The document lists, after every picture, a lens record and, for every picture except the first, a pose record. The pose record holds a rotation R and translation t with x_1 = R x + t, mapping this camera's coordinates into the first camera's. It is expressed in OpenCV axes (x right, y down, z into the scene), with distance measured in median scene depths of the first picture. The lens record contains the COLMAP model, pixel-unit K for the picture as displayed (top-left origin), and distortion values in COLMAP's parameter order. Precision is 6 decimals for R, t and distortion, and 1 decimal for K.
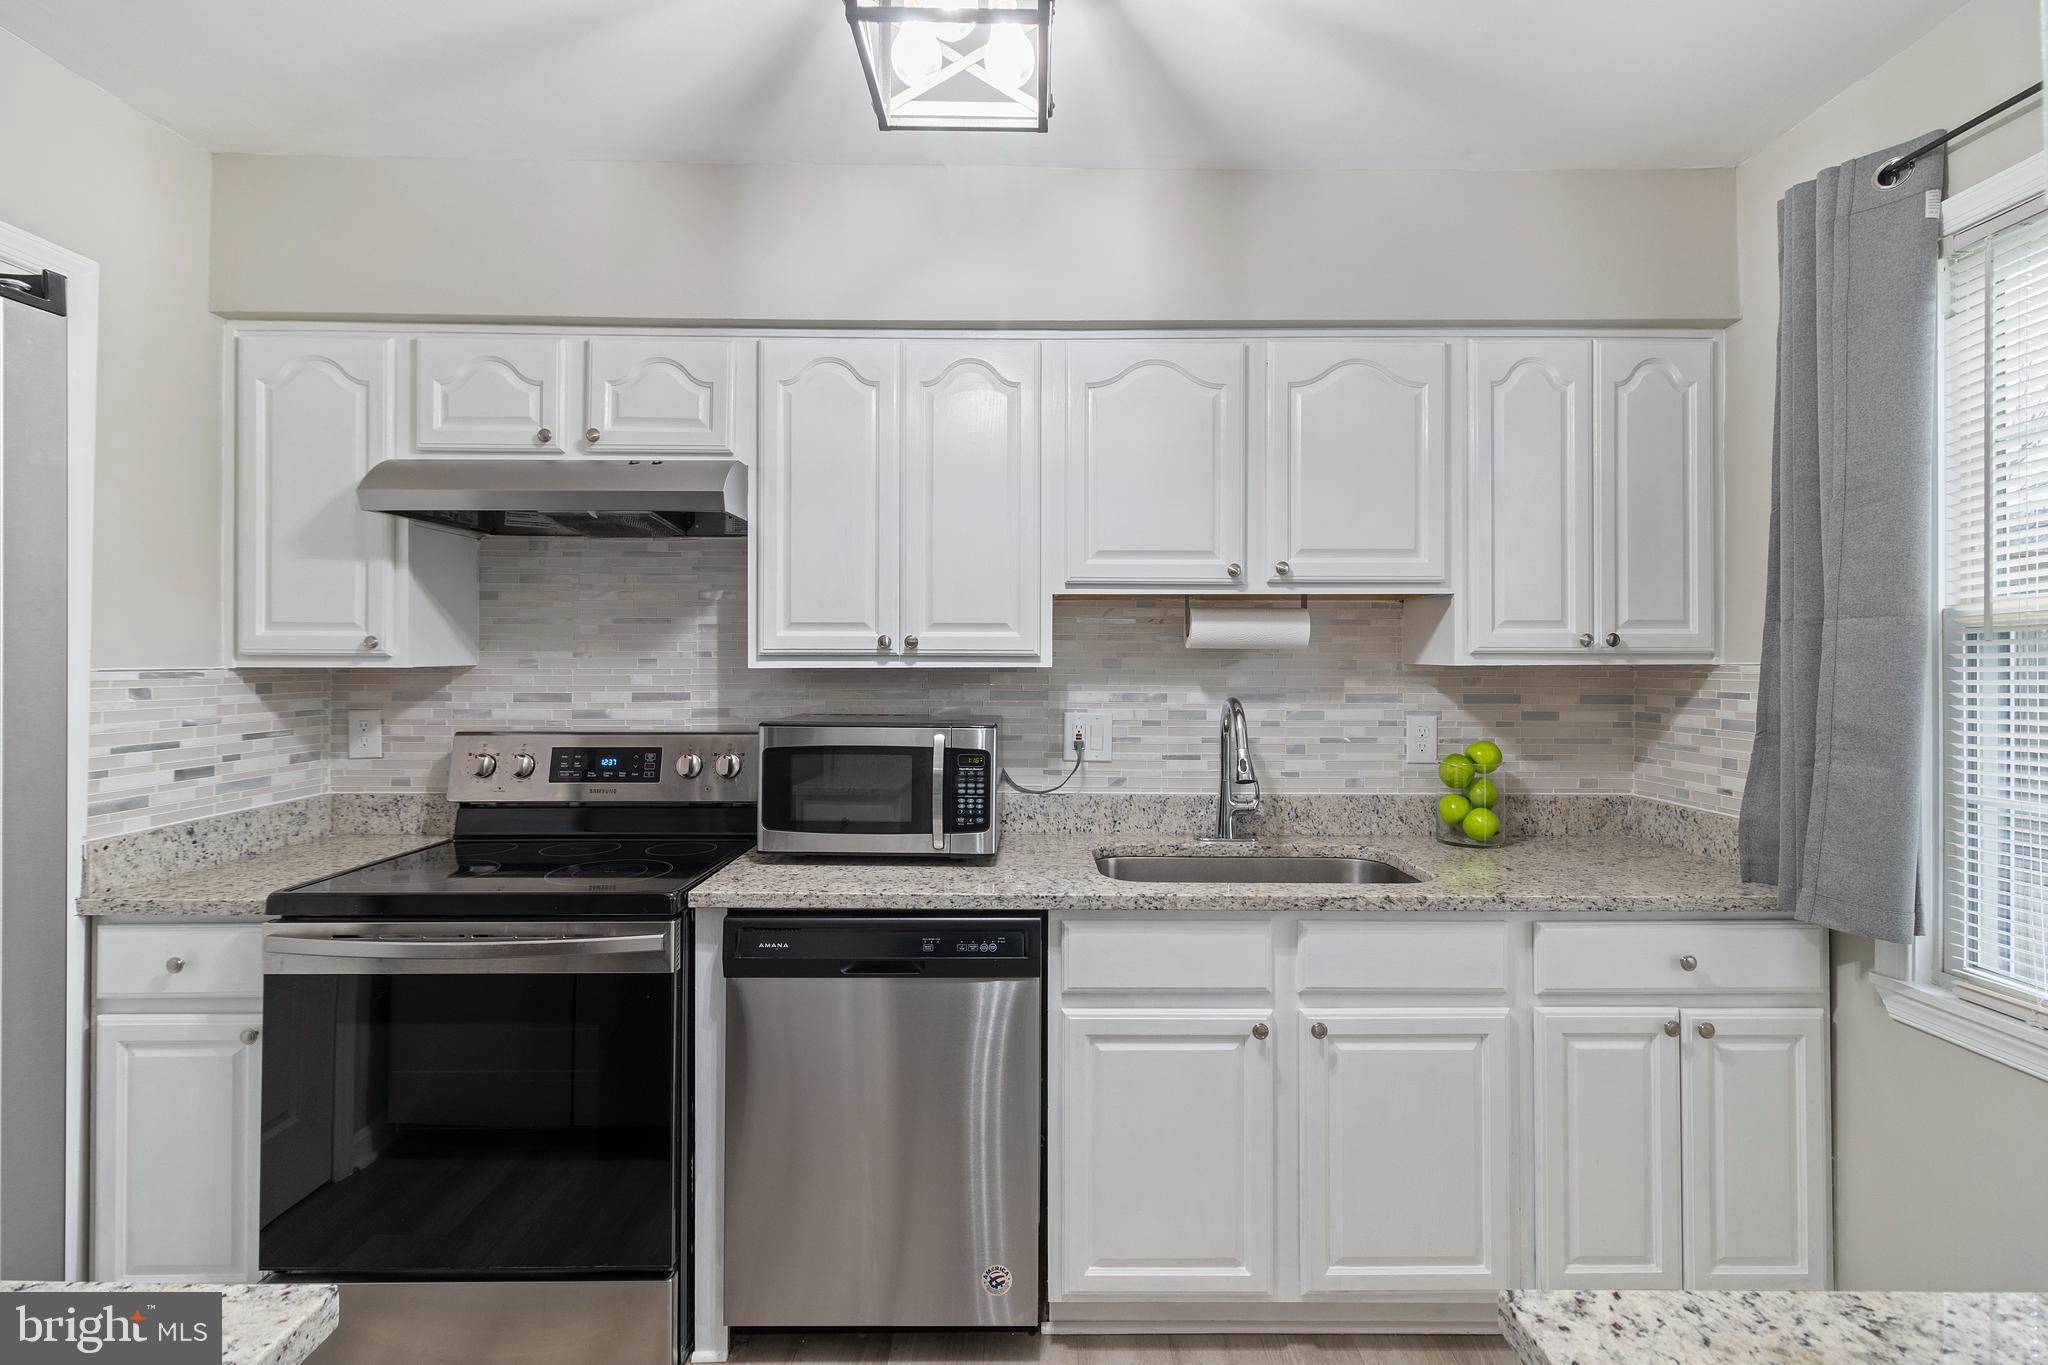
lens RADIAL K [[940.4, 0, 1026.6], [0, 940.4, 652.5], [0, 0, 1]] dist [0.002495, 0.000215]
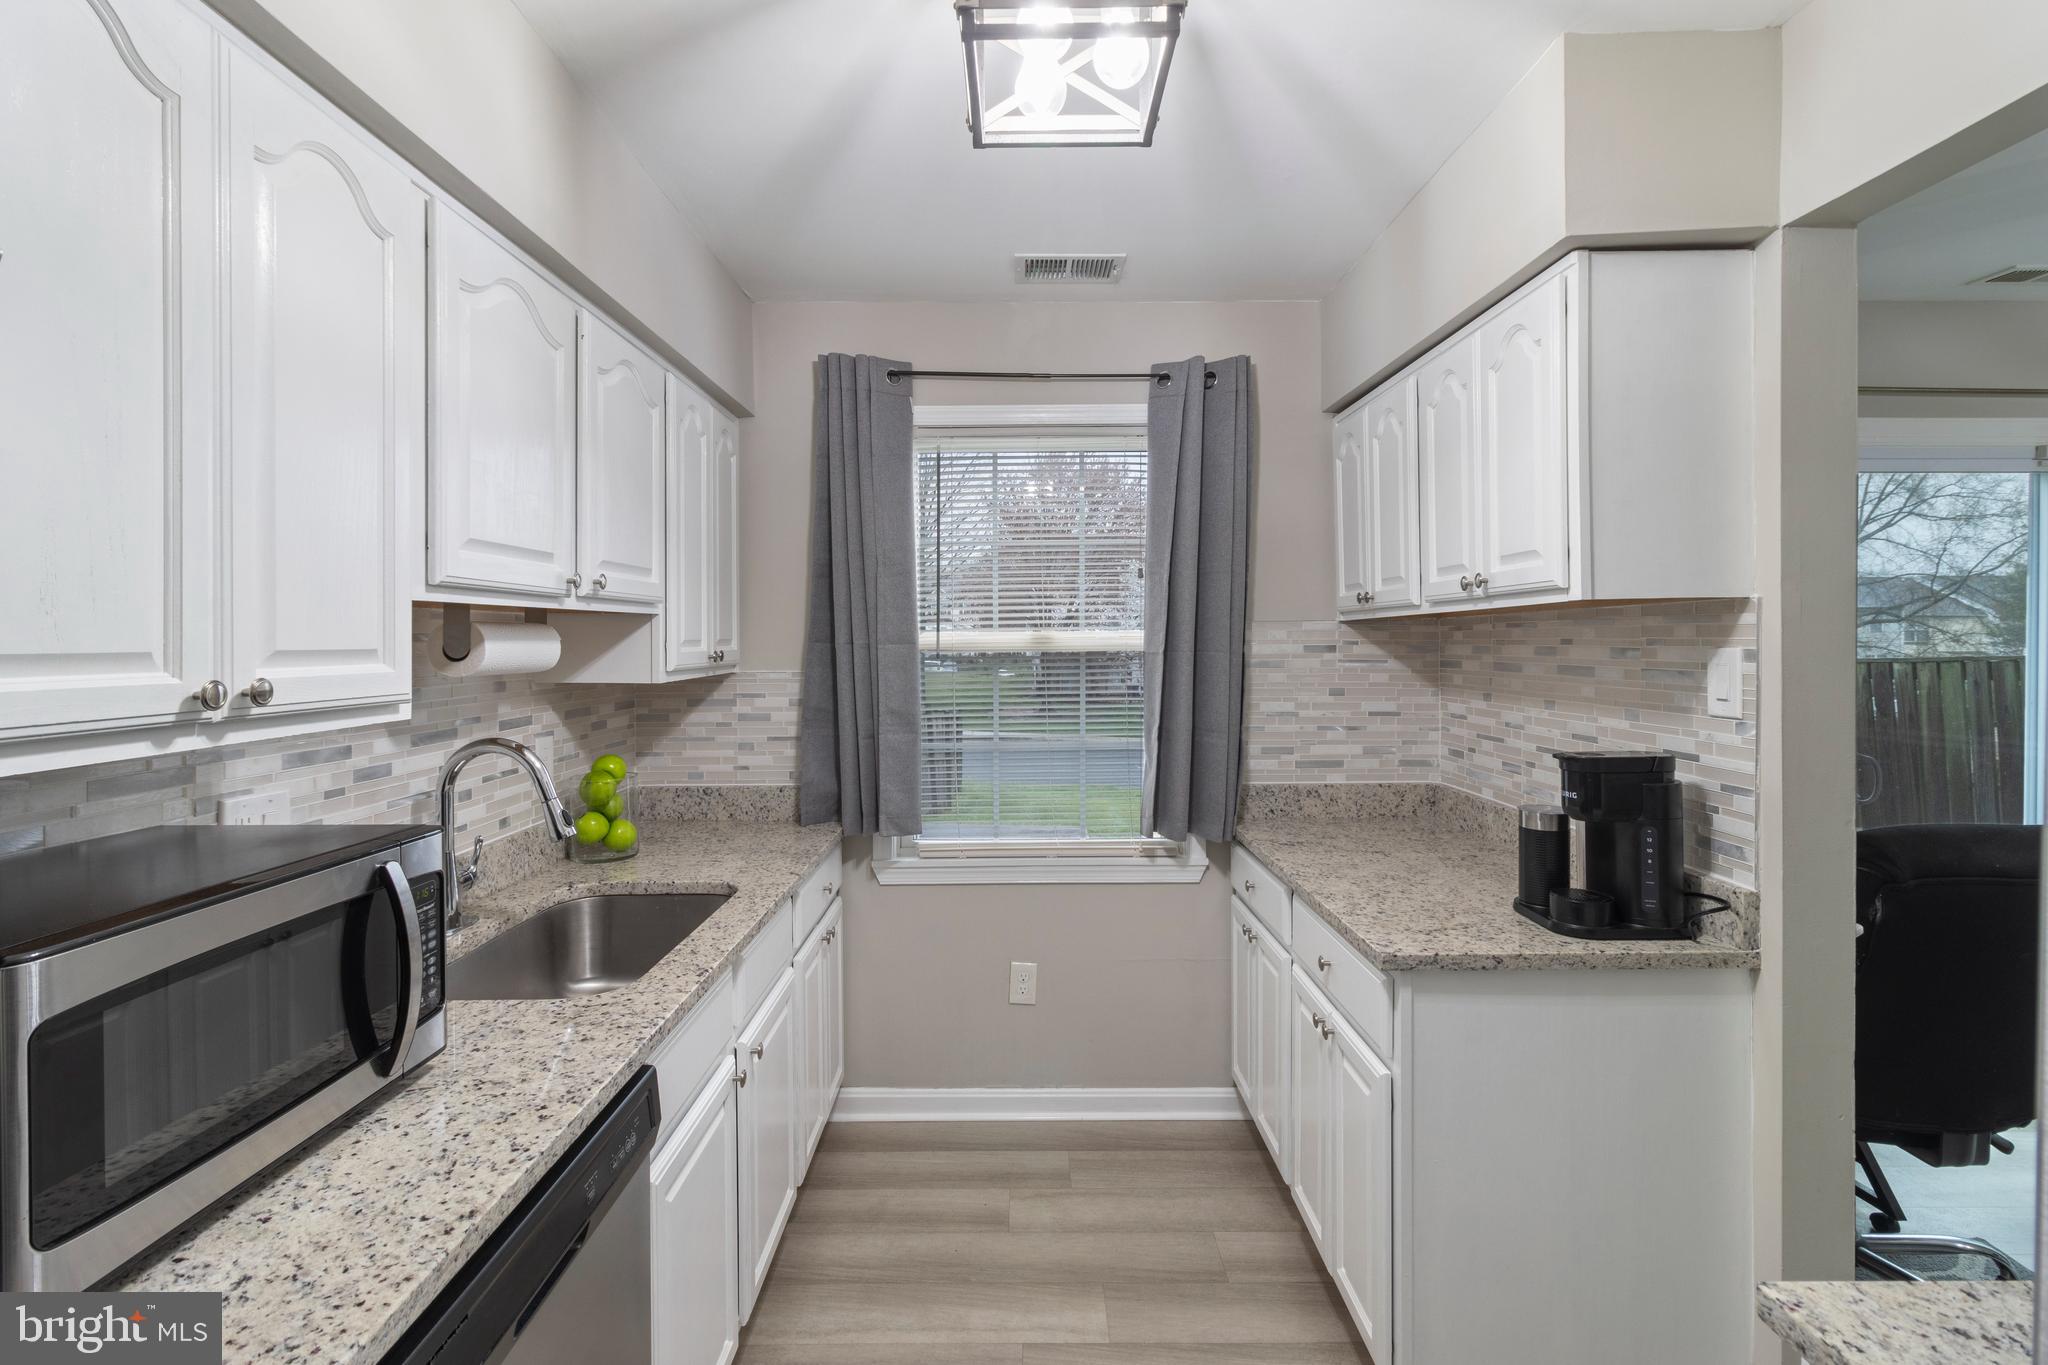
lens RADIAL K [[940.4, 0, 1026.6], [0, 940.4, 652.5], [0, 0, 1]] dist [0.002495, 0.000215]
pose [[0.000272, -0.017337, 0.999850, -0.561228], [-0.004815, 0.999838, 0.017338, -0.038624], [-0.999988, -0.004819, 0.000189, 0.572212]]
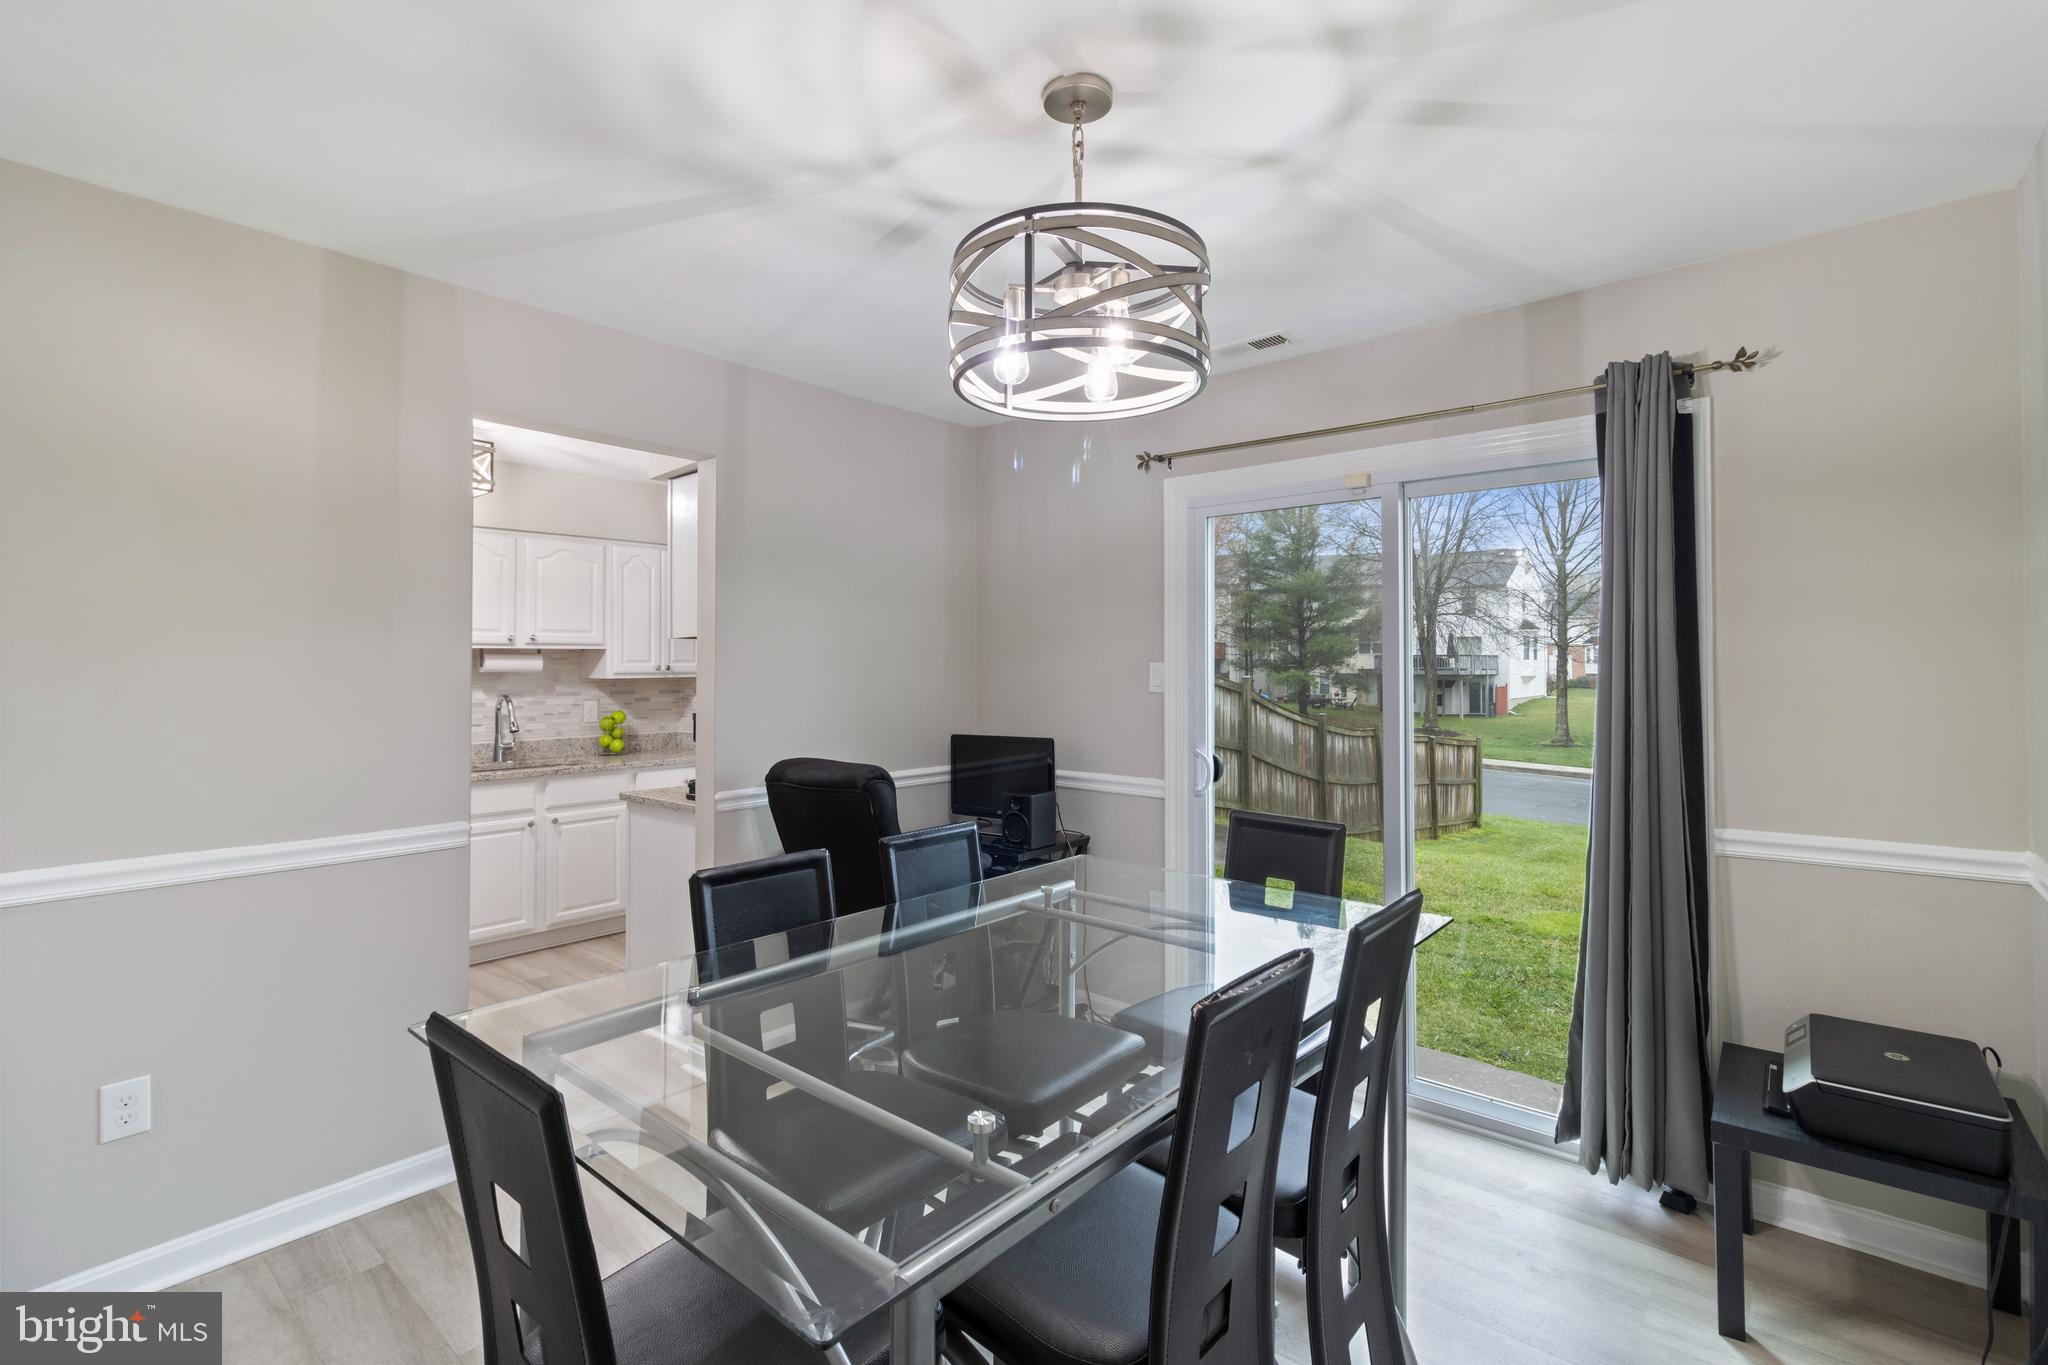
lens RADIAL K [[940.4, 0, 1026.6], [0, 940.4, 652.5], [0, 0, 1]] dist [0.002495, 0.000215]
pose [[0.655022, 0.005424, 0.755591, -0.643623], [-0.000961, 0.999979, -0.006345, -0.037826], [-0.755609, 0.003430, 0.655013, -1.354086]]
